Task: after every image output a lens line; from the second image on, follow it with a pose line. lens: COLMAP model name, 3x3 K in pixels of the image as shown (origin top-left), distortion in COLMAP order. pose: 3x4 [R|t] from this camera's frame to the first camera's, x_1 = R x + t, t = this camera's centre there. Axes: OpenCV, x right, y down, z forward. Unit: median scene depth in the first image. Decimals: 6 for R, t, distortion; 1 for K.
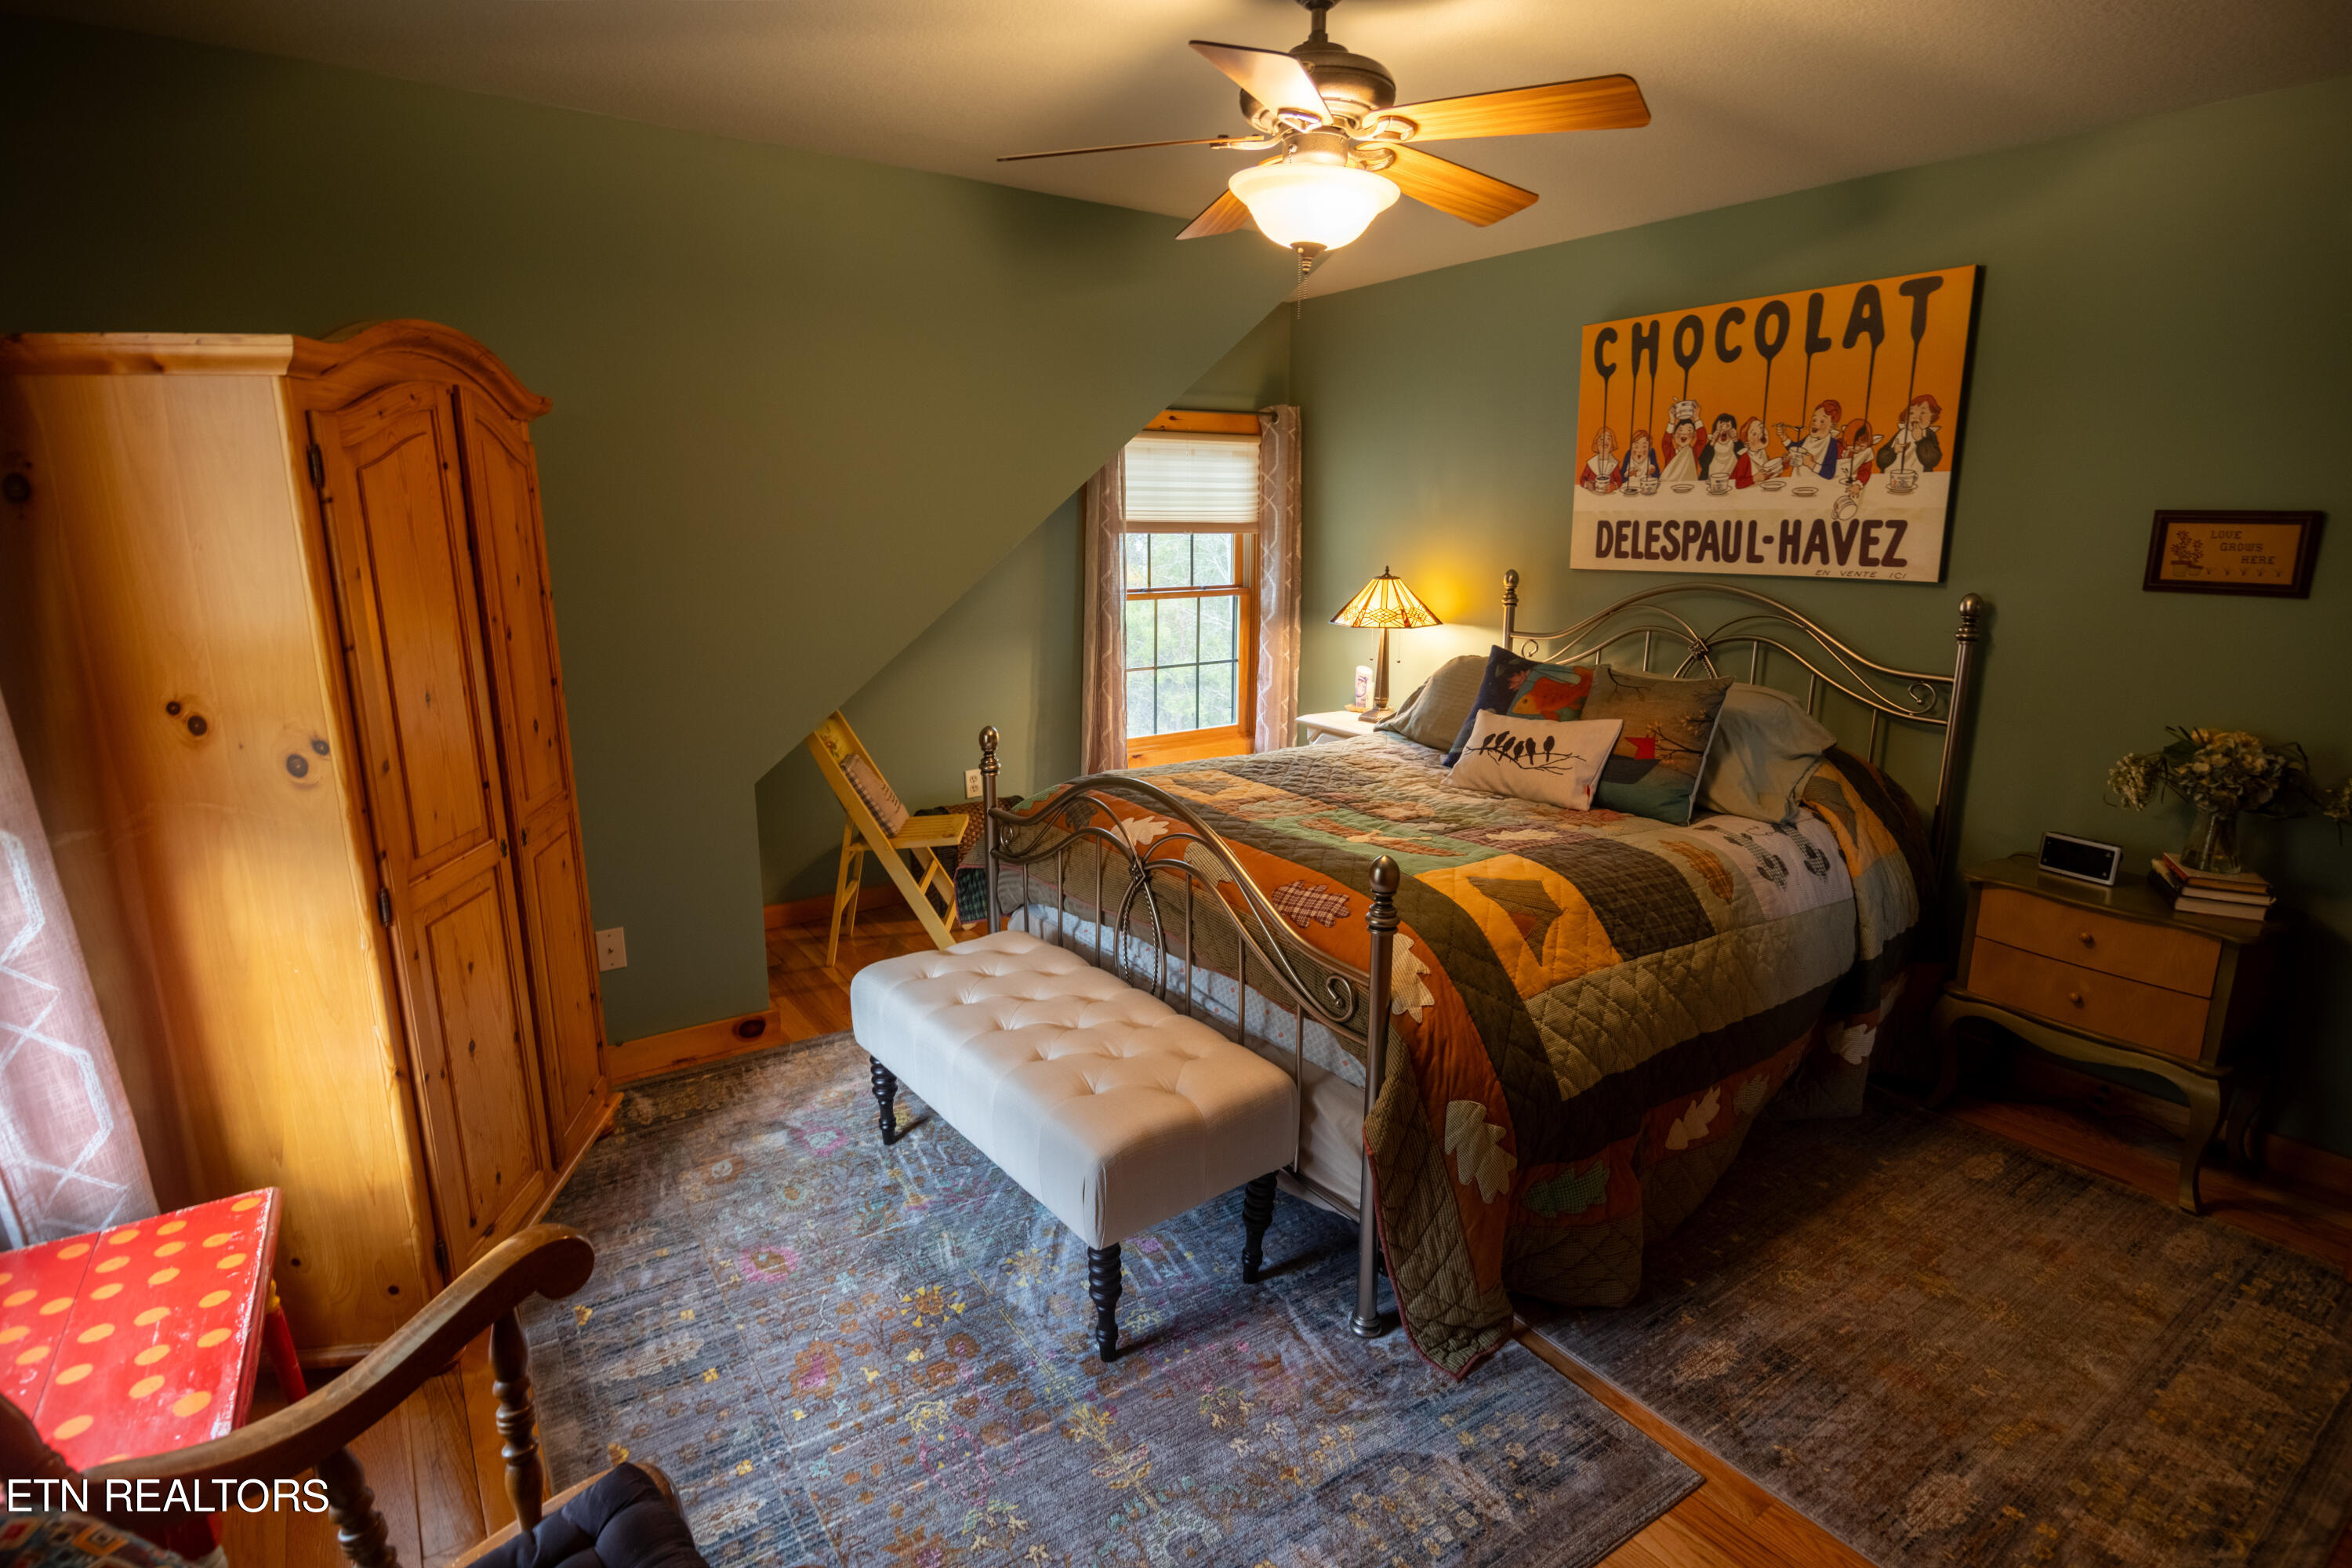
lens RADIAL K [[1163.0, 0, 1176.0], [0, 1163.0, 784.0], [0, 0, 1]] dist [-0.000358, -0.000006]
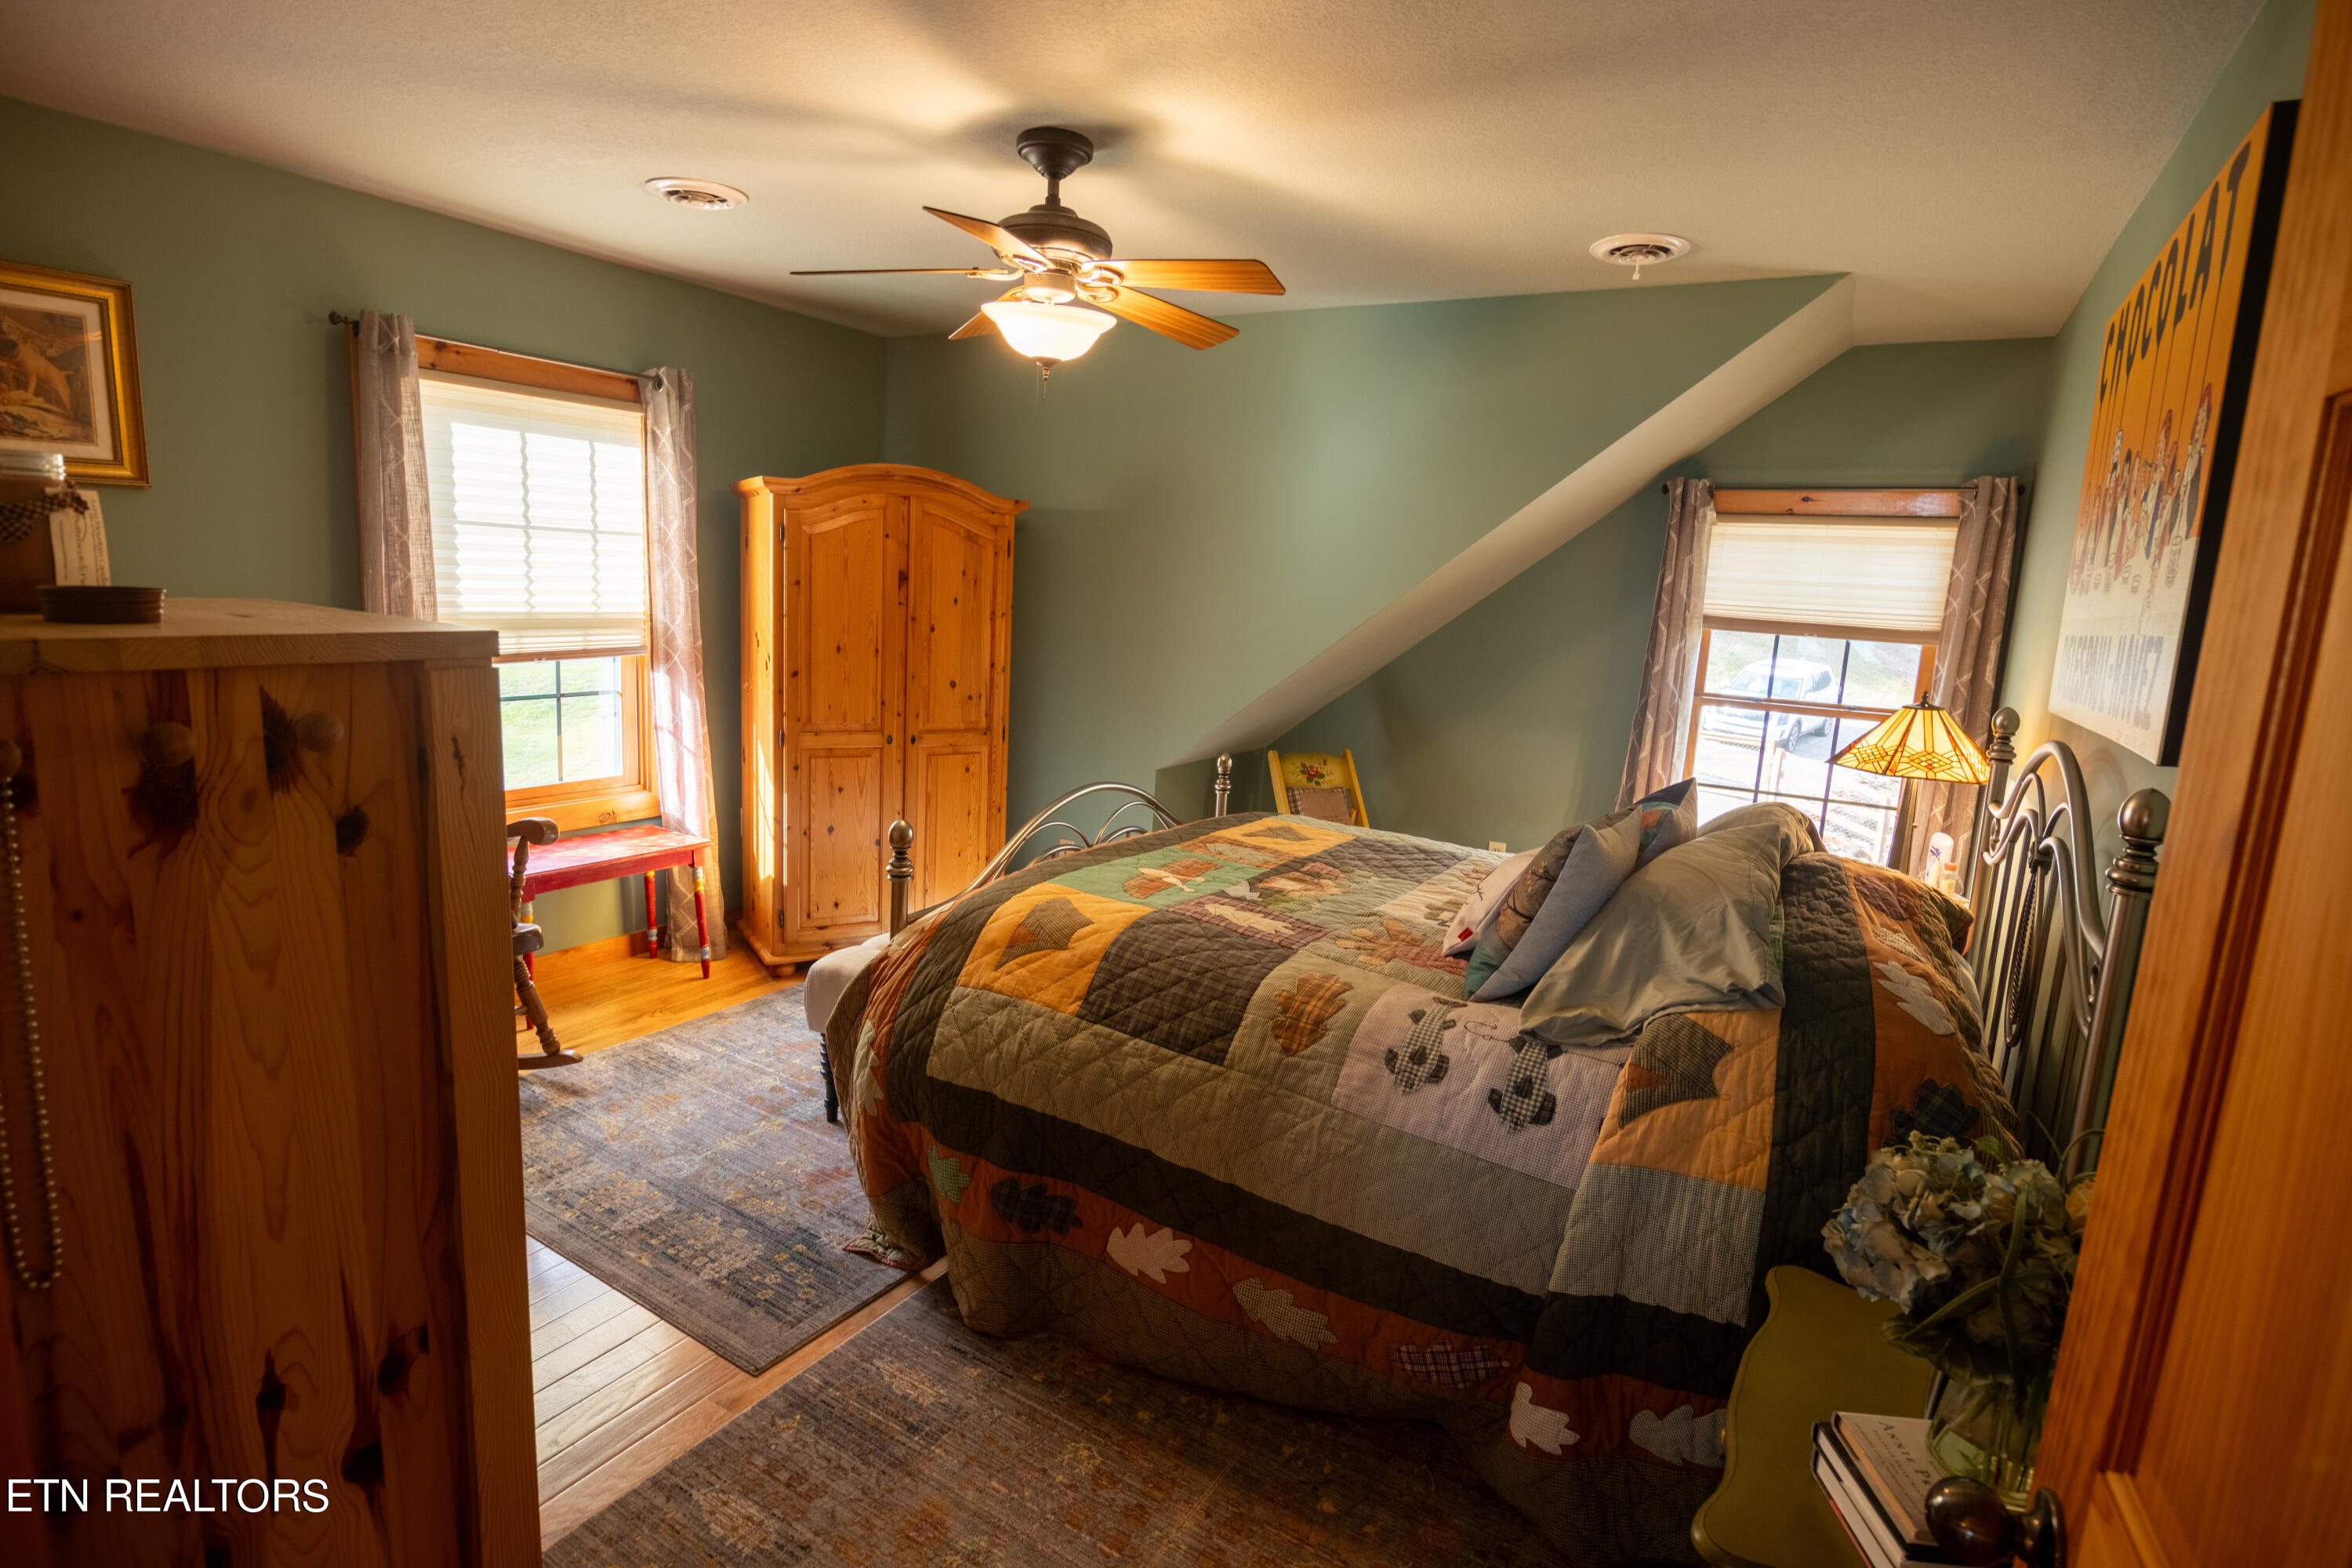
lens RADIAL K [[1174.6, 0, 1181.8], [0, 1174.6, 760.7], [0, 0, 1]] dist [-0.006312, -0.000385]
pose [[0.403076, 0.158458, -0.901344, 1.108857], [-0.261263, 0.963833, 0.052609, -0.113274], [0.877081, 0.214283, 0.429897, 0.525557]]
